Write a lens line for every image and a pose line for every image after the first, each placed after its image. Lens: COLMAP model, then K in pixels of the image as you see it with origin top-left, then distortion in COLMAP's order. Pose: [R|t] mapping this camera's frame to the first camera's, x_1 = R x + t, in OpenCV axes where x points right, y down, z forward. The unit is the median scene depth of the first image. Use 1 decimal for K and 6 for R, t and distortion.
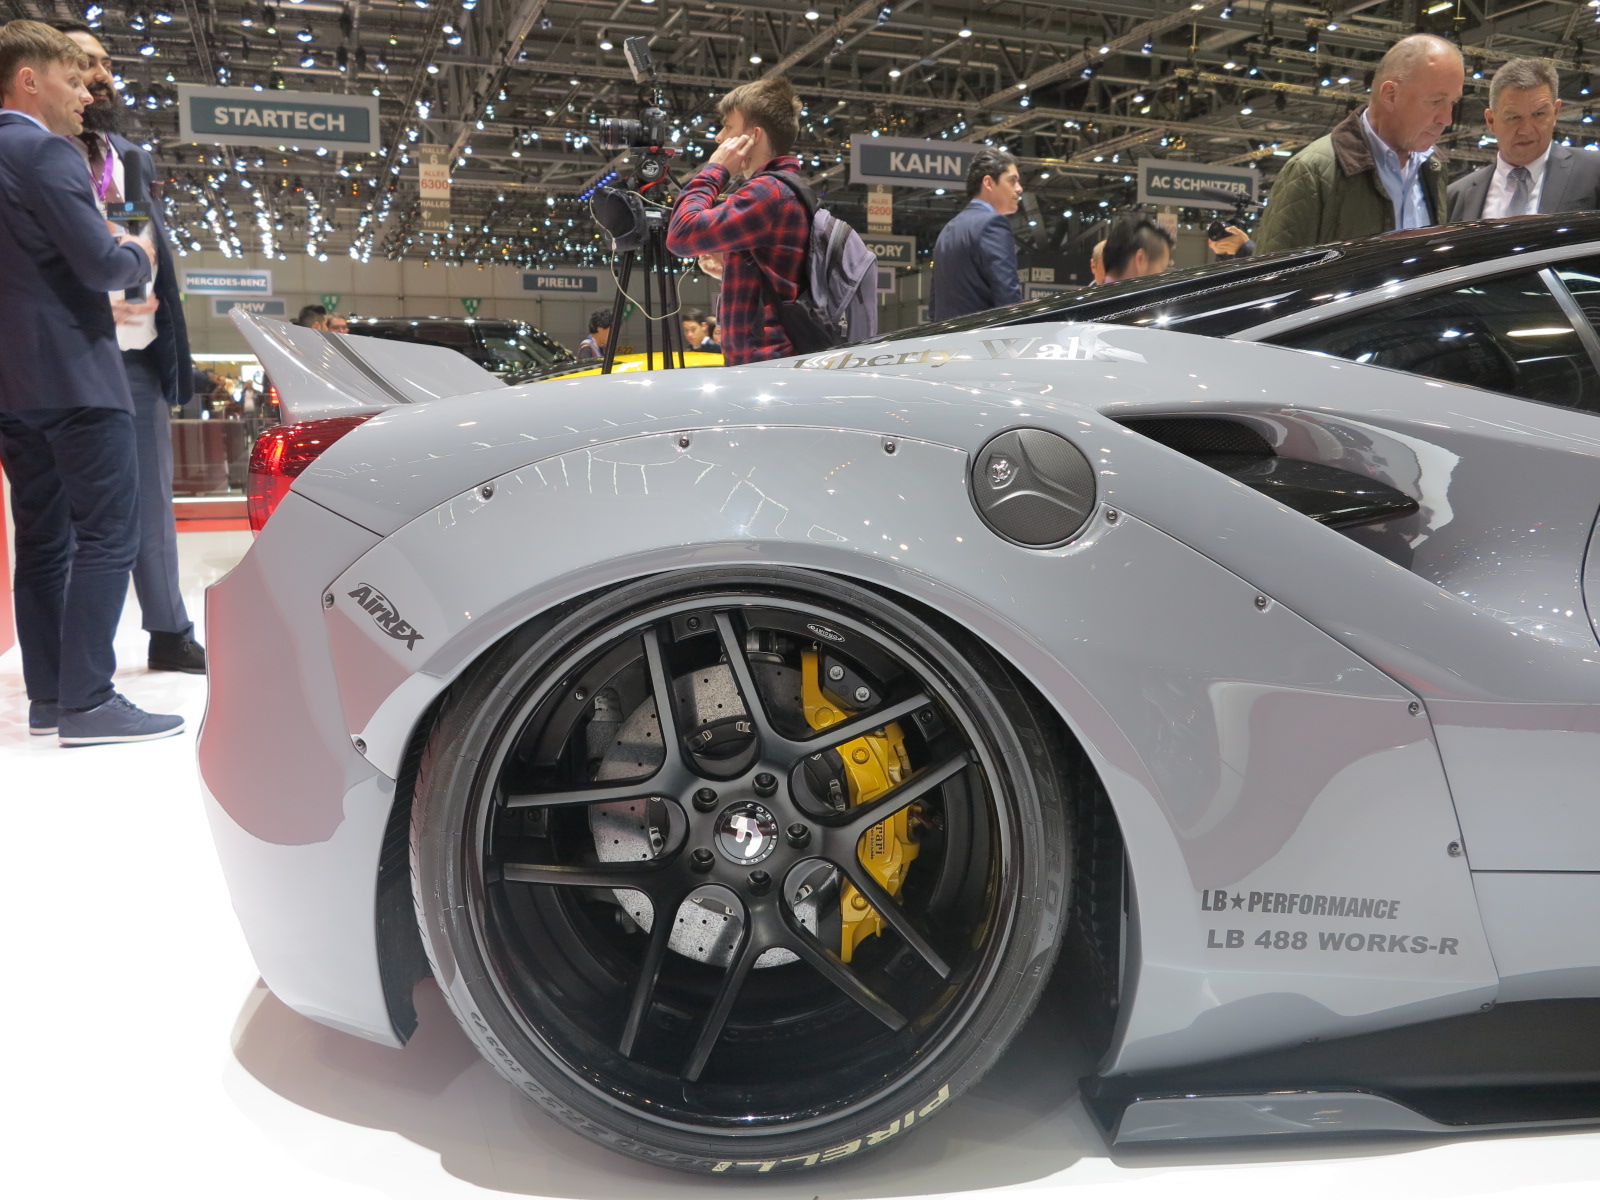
lens RADIAL K [[1321.6, 0, 793.7], [0, 1321.6, 603.1], [0, 0, 1]] dist [-0.045598, 0.015585]
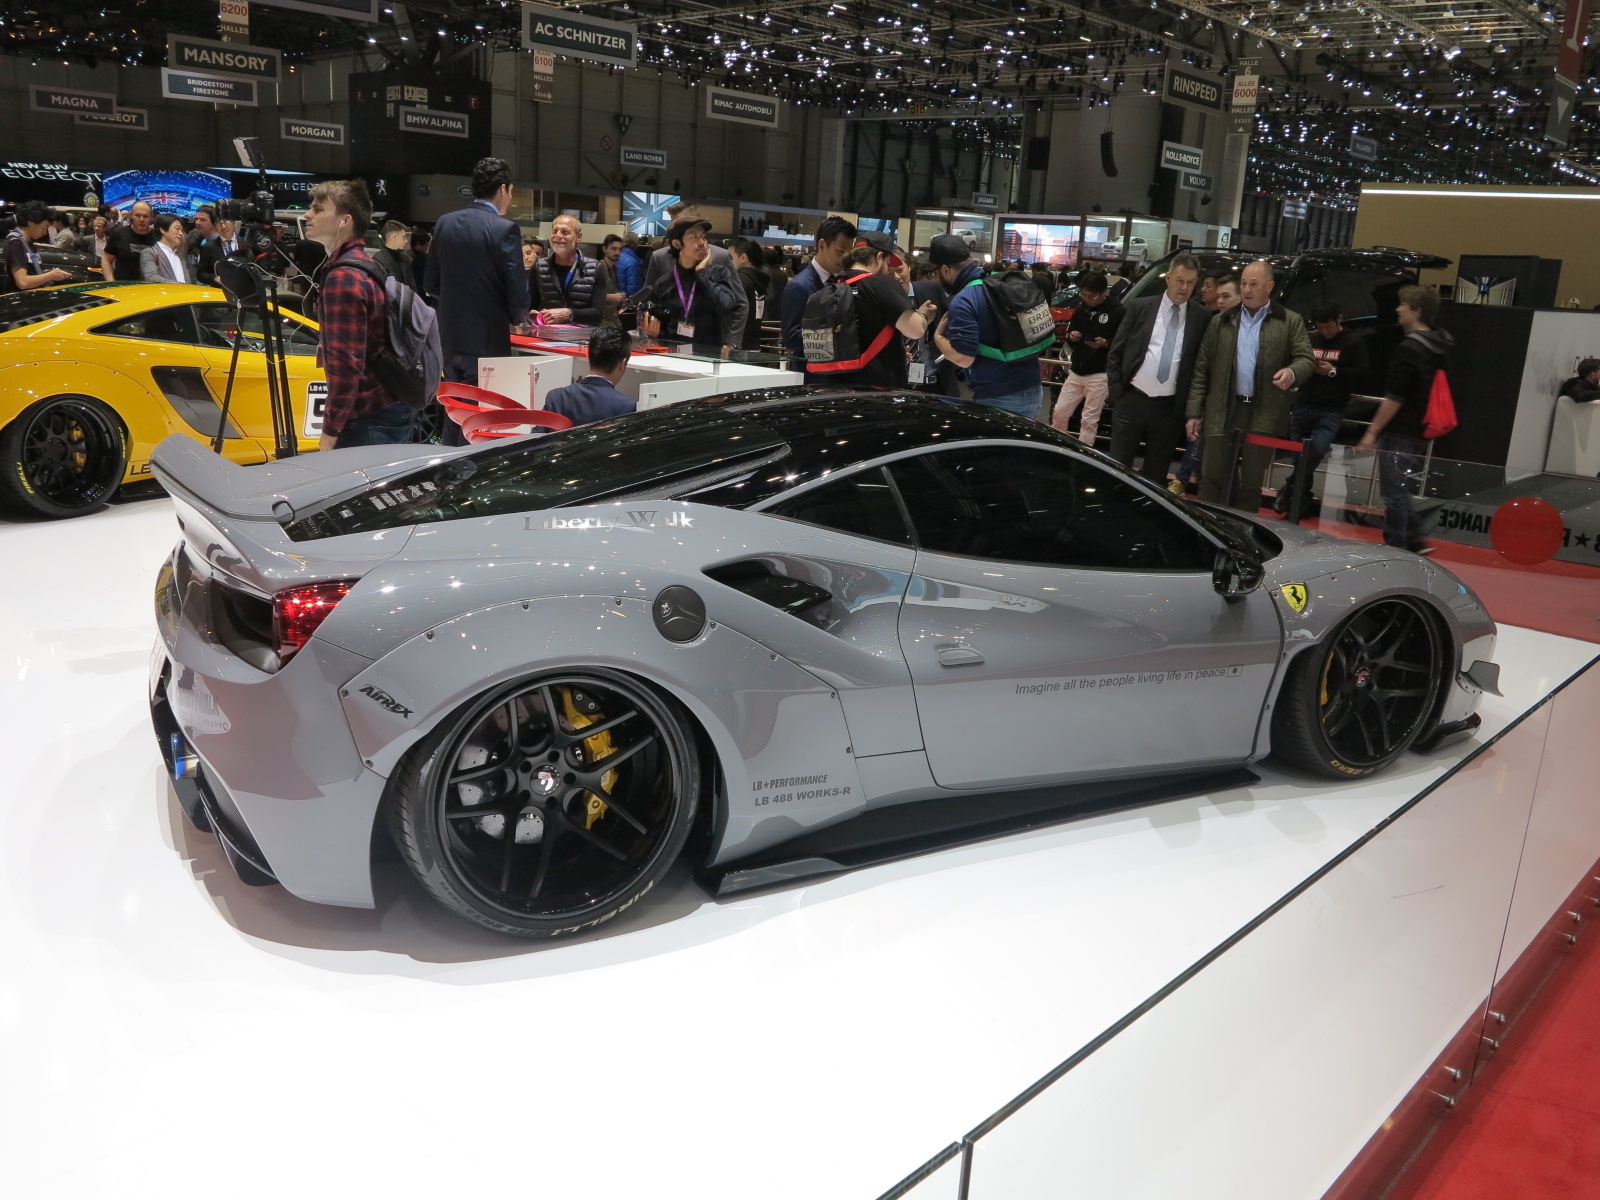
lens RADIAL K [[1321.6, 0, 793.7], [0, 1321.6, 603.1], [0, 0, 1]] dist [-0.045598, 0.015585]
pose [[0.897005, -0.067459, 0.436843, -0.587817], [0.011539, 0.991523, 0.129420, -0.374726], [-0.441870, -0.111050, 0.890179, -1.013833]]
